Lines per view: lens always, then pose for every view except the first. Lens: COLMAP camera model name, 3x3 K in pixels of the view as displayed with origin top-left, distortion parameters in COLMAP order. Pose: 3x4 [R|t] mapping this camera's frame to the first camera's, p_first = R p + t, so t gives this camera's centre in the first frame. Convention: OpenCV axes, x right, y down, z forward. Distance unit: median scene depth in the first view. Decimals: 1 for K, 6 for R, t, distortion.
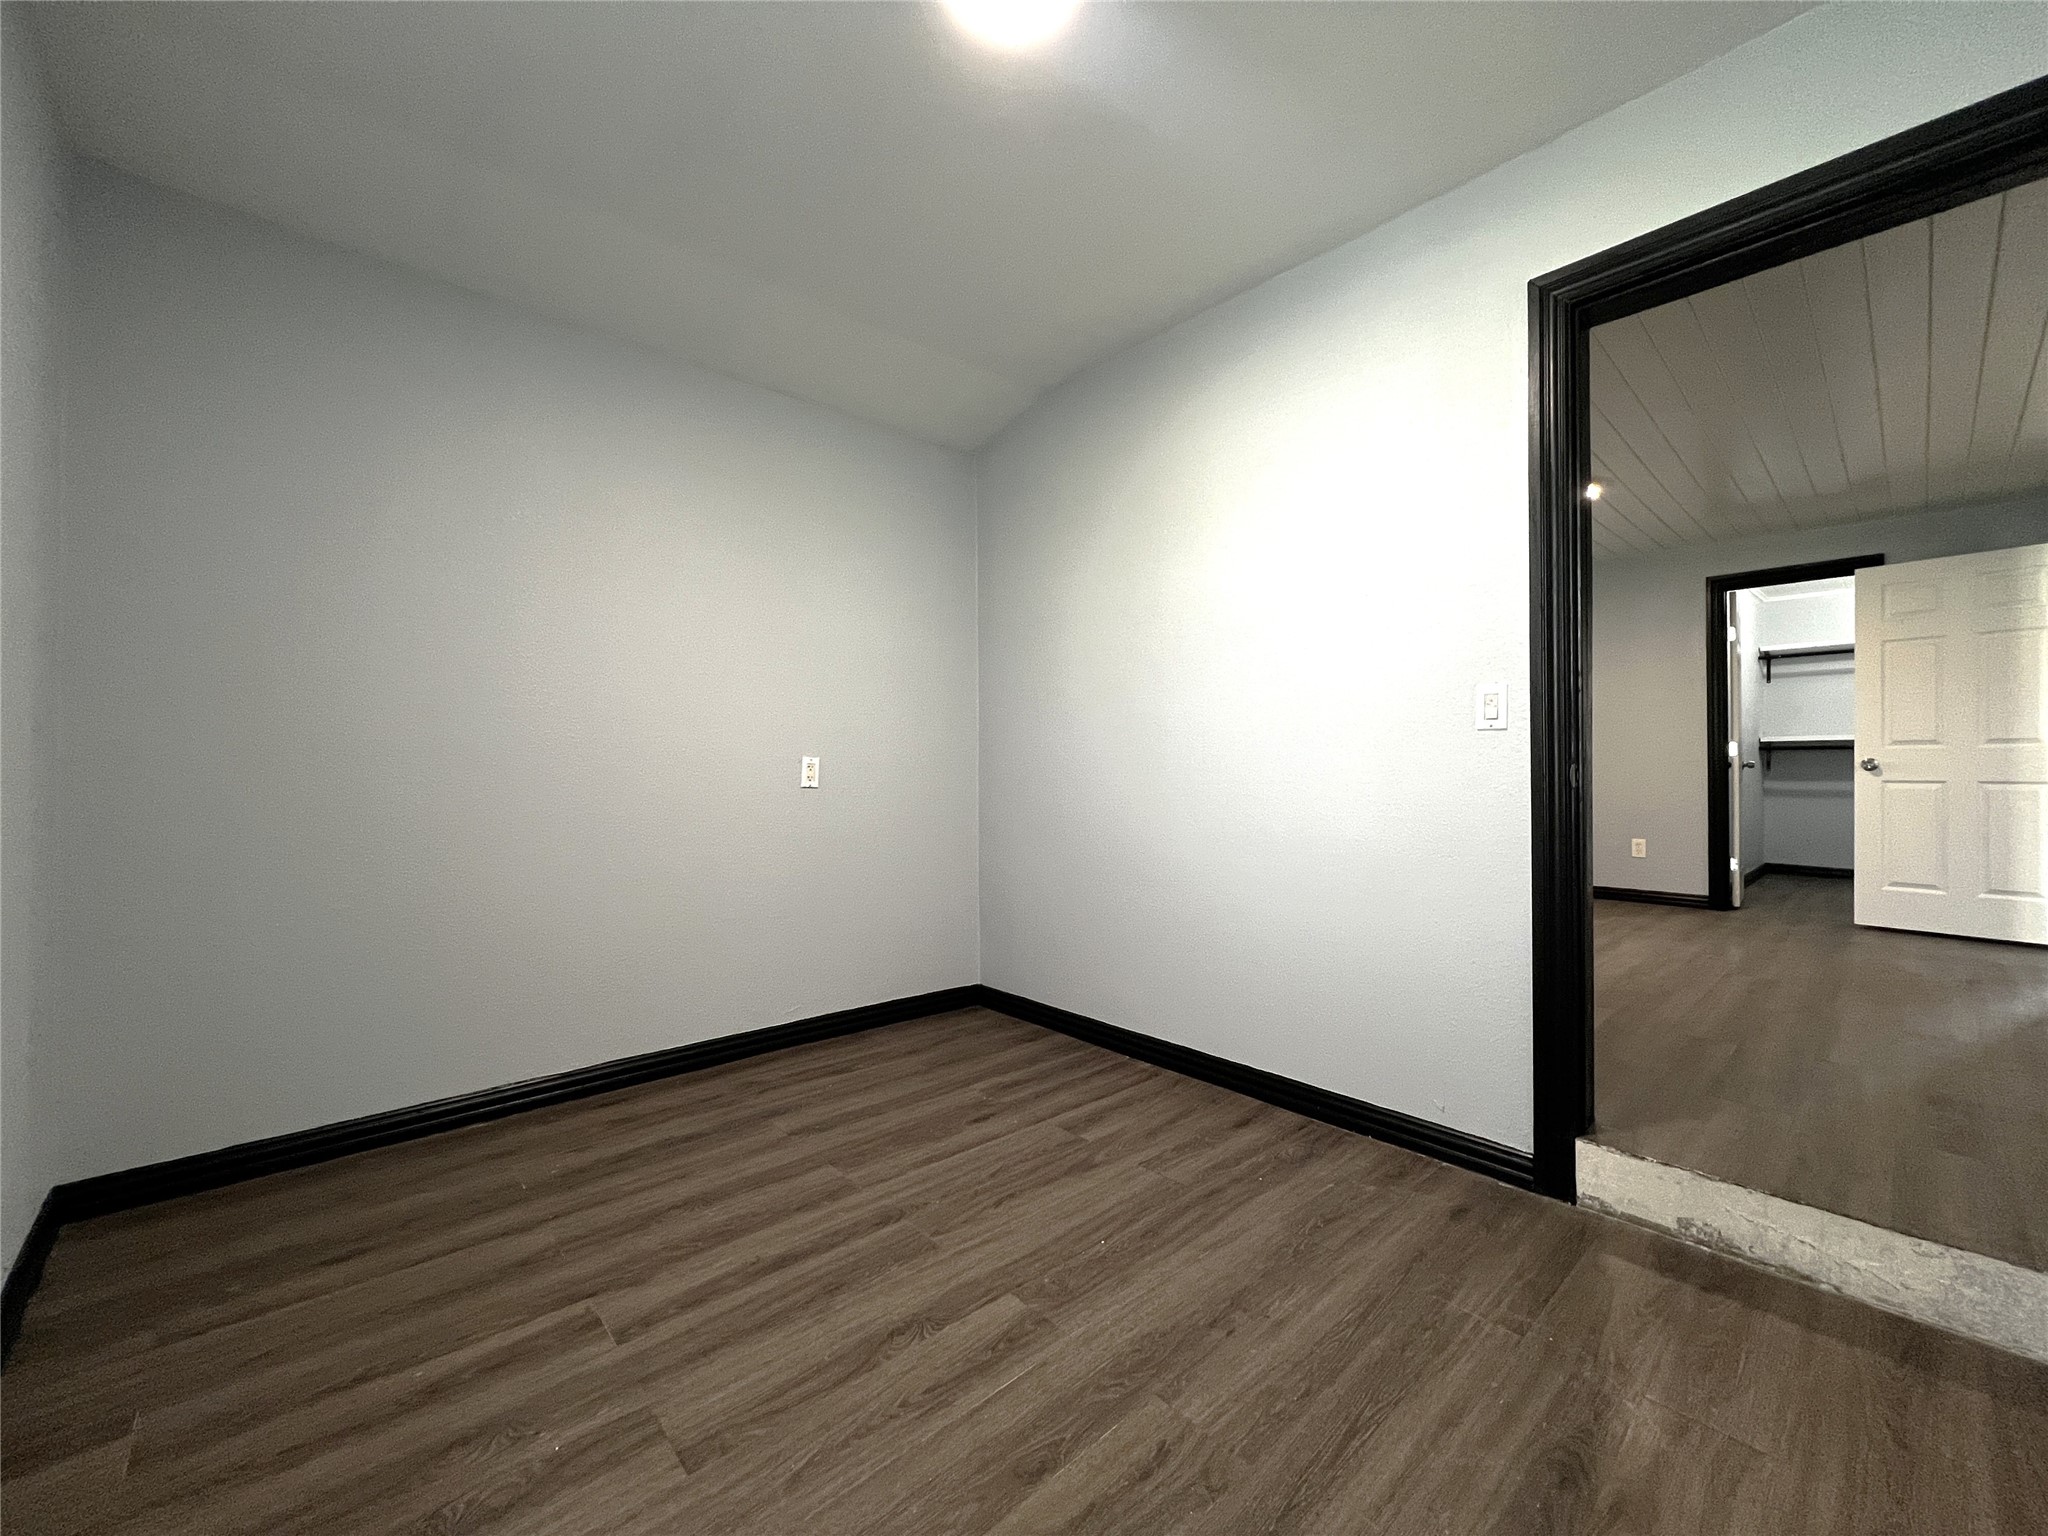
lens RADIAL K [[814.9, 0, 1016.5], [0, 814.9, 771.2], [0, 0, 1]] dist [-0.000040, -0.000040]
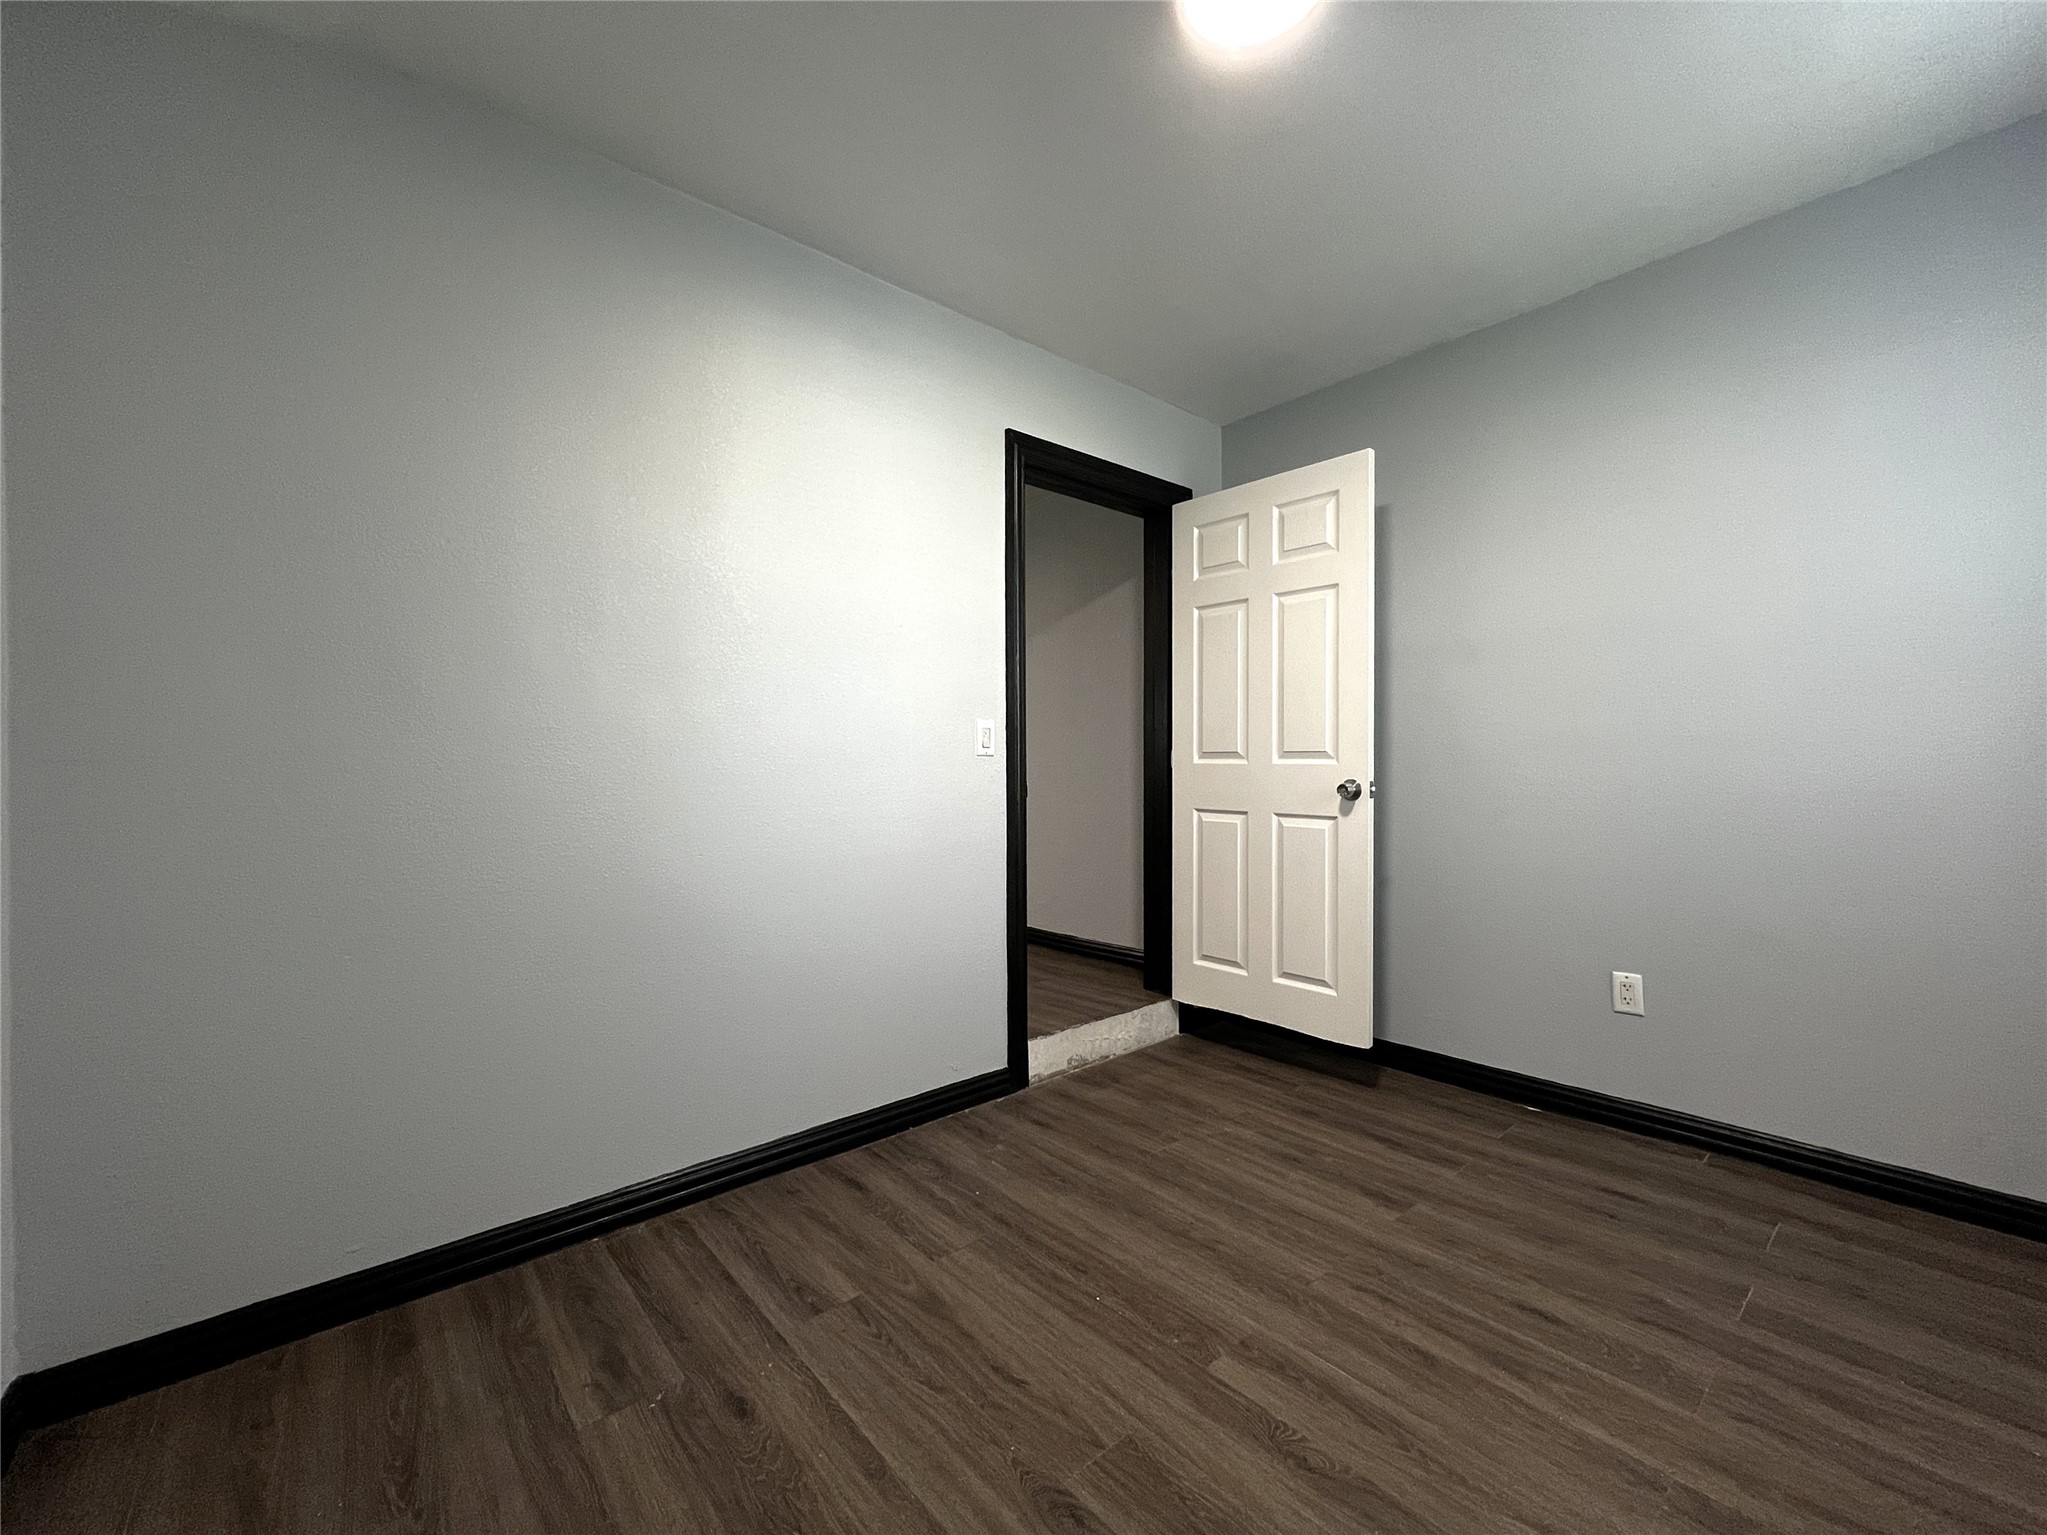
lens RADIAL K [[832.2, 0, 1021.7], [0, 832.2, 769.8], [0, 0, 1]] dist [-0.000439, 0.000520]
pose [[0.022589, -0.004972, 0.999732, -0.806437], [0.010098, 0.999938, 0.004745, -0.036482], [-0.999694, 0.009988, 0.022638, 1.001897]]
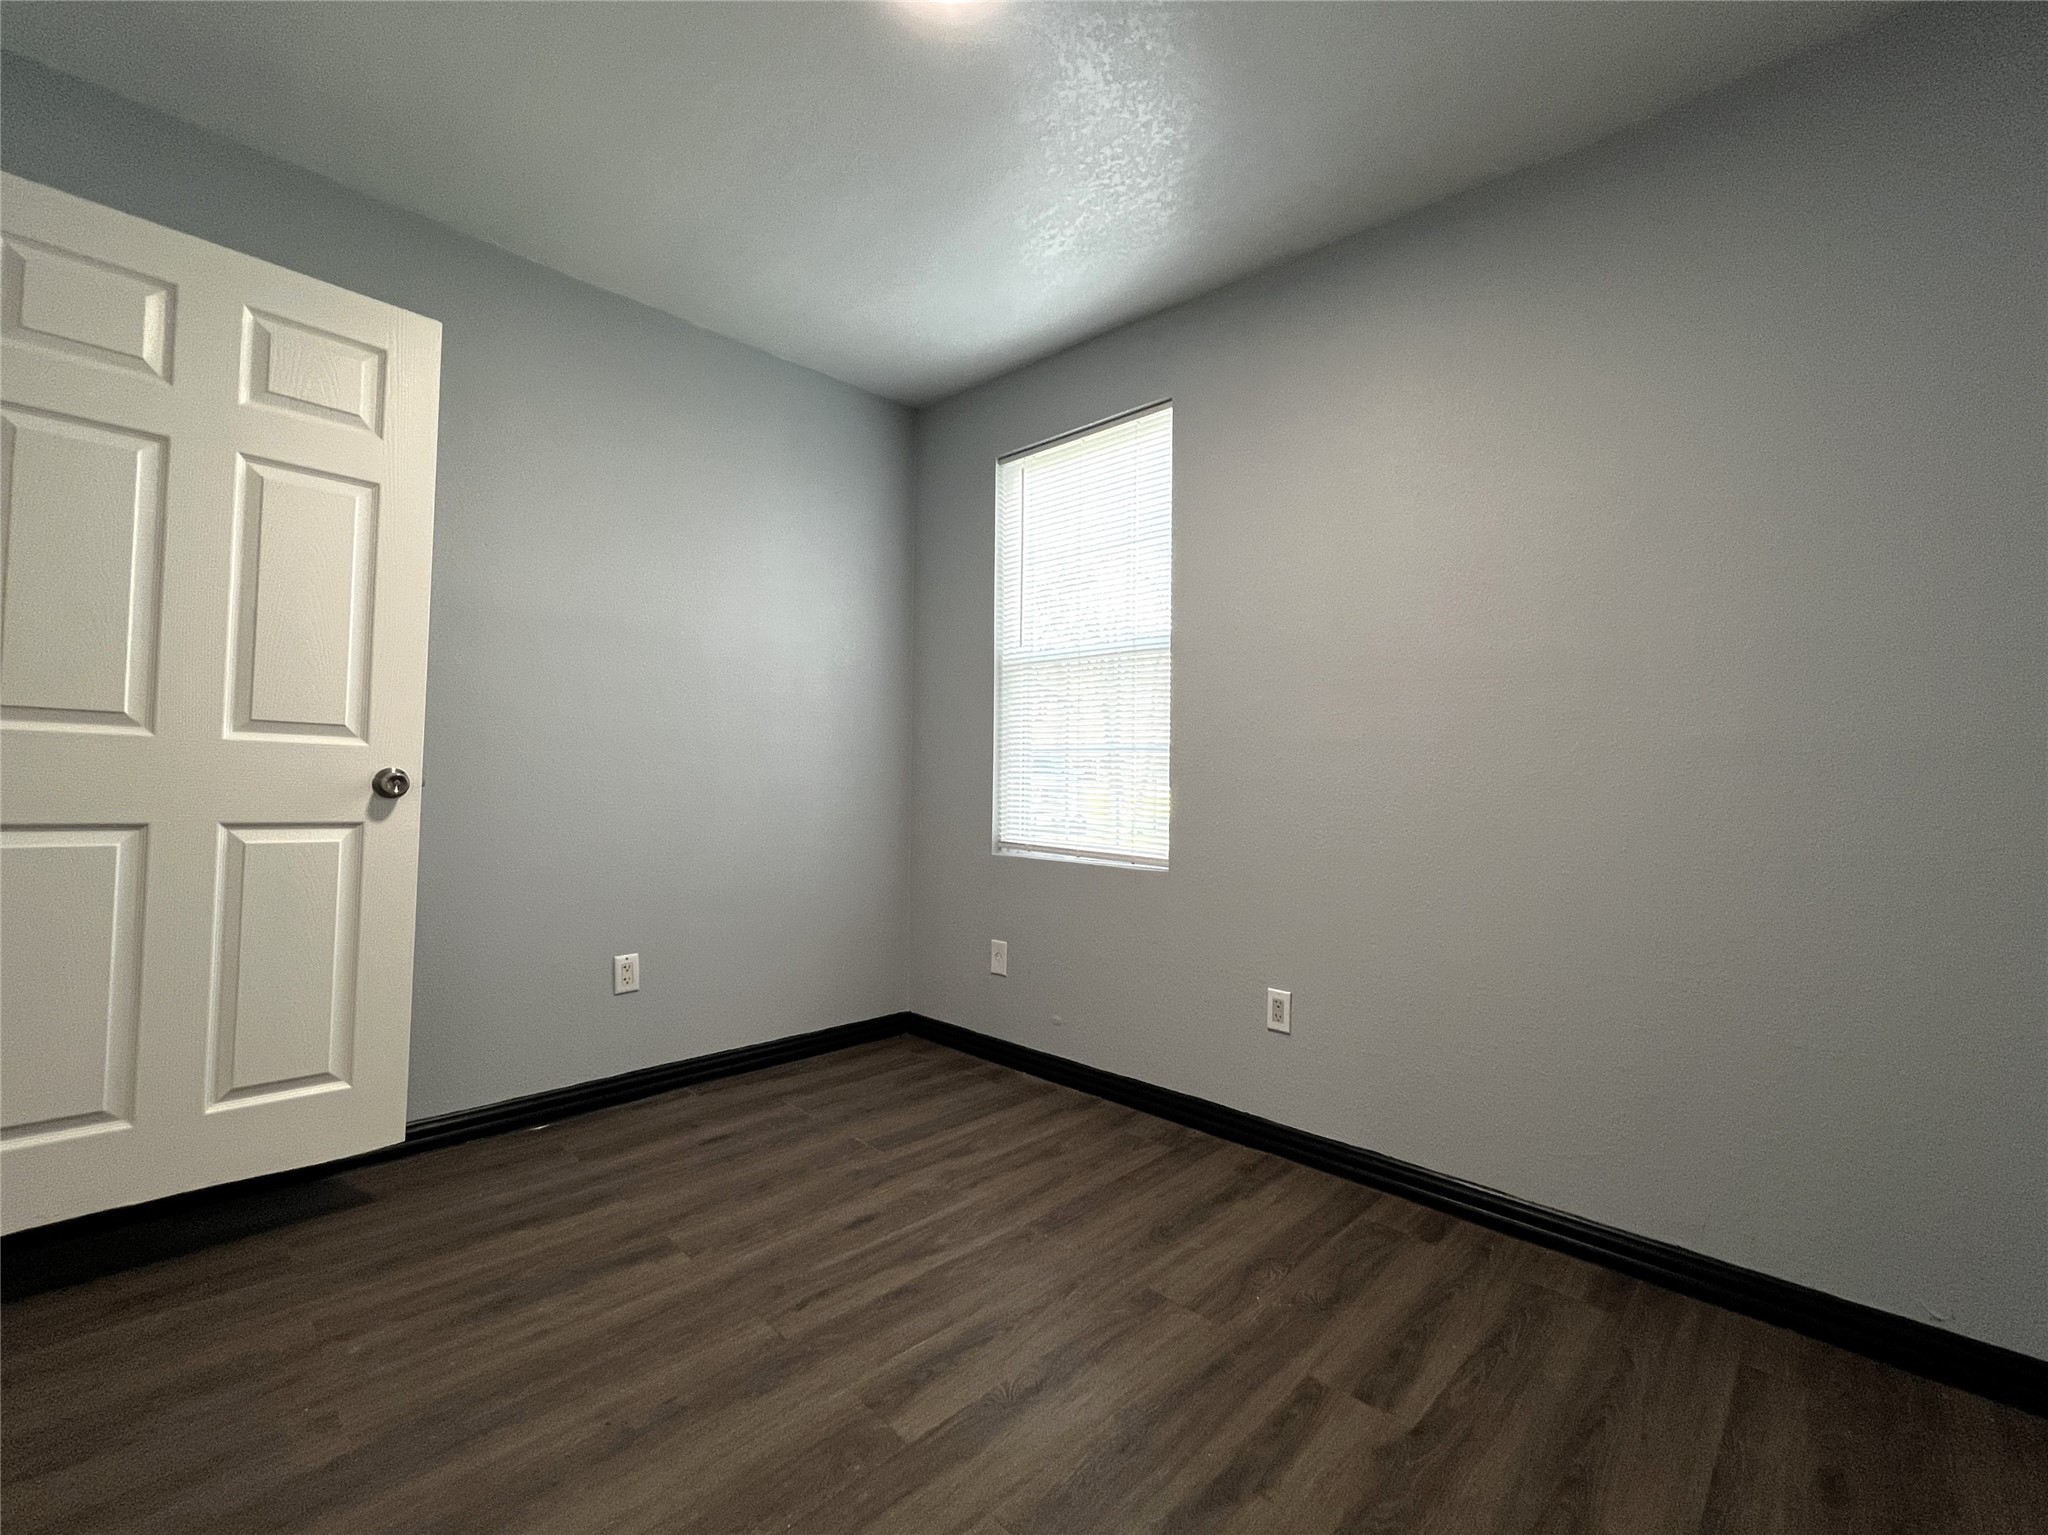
lens RADIAL K [[866.5, 0, 1026.2], [0, 866.5, 773.4], [0, 0, 1]] dist [-0.000418, -0.000227]
pose [[-0.997771, -0.023109, -0.062609, -0.046405], [-0.022863, 0.999728, -0.004631, -0.013191], [0.062699, -0.003189, -0.998027, 1.577139]]
